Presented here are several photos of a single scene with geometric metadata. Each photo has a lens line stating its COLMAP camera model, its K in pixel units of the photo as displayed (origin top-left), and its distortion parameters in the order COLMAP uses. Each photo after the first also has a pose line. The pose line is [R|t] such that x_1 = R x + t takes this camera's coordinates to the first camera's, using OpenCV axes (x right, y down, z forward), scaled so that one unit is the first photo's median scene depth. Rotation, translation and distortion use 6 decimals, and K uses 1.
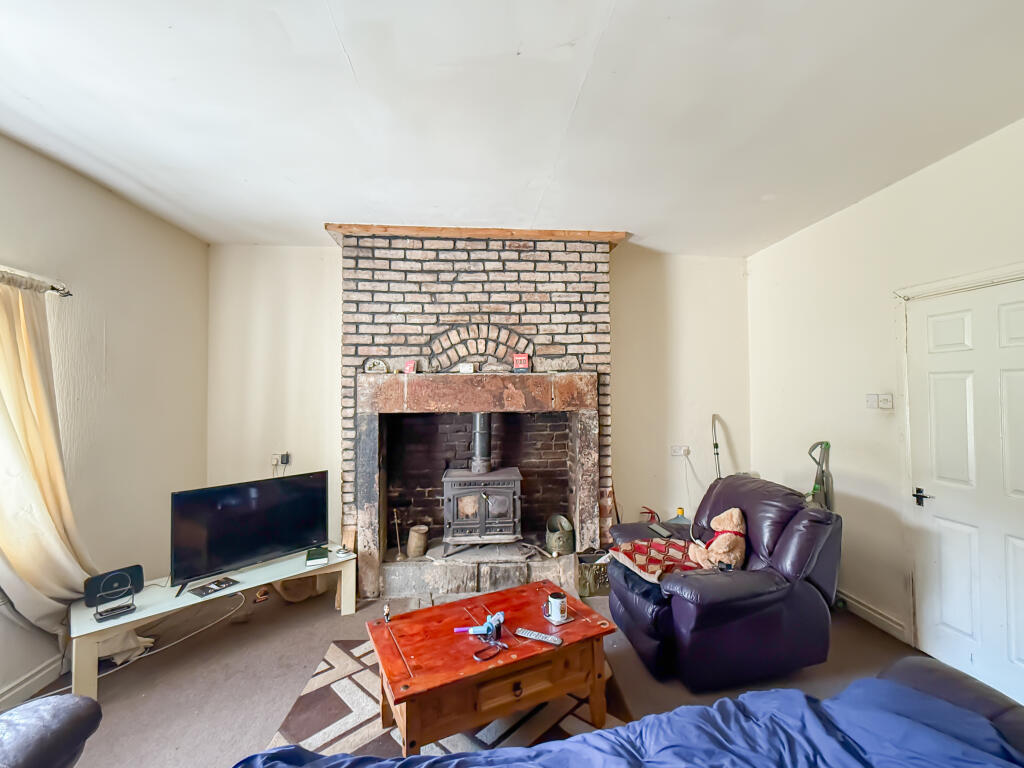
lens RADIAL K [[440.3, 0, 515.0], [0, 440.3, 383.9], [0, 0, 1]] dist [-0.000662, -0.000188]
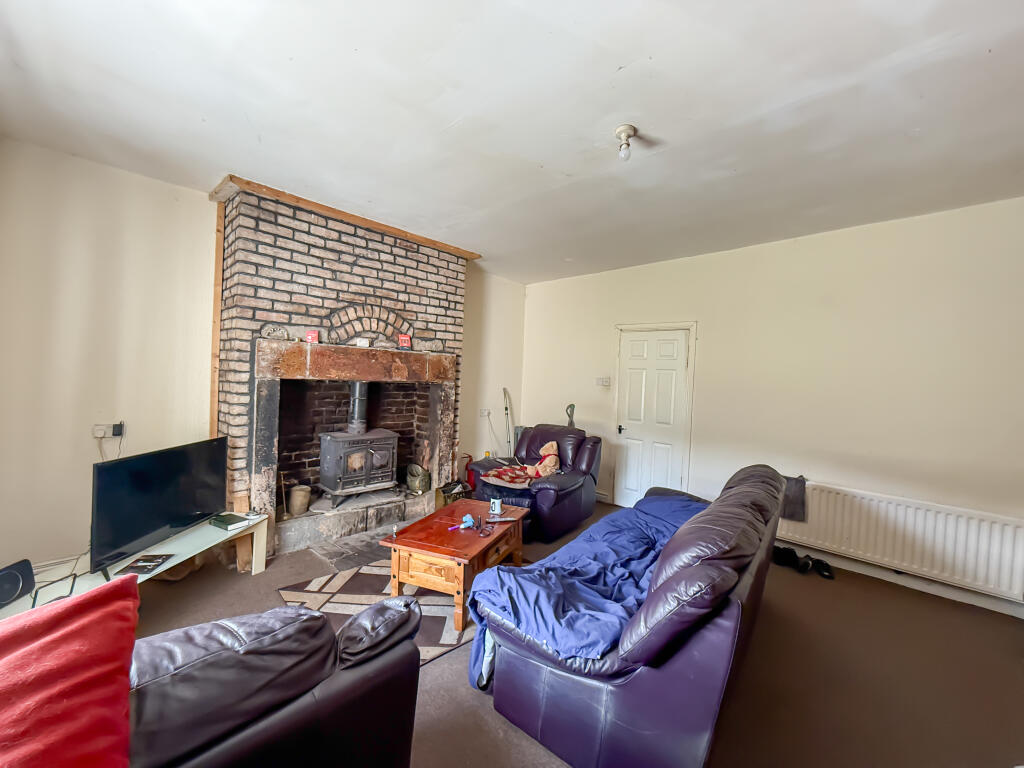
lens RADIAL K [[416.9, 0, 511.2], [0, 416.9, 383.5], [0, 0, 1]] dist [-0.001066, 0.000166]
pose [[0.757819, 0.028308, 0.651850, -0.522097], [-0.061530, 0.997707, 0.028205, 0.016504], [-0.649557, -0.061483, 0.757823, -0.084724]]
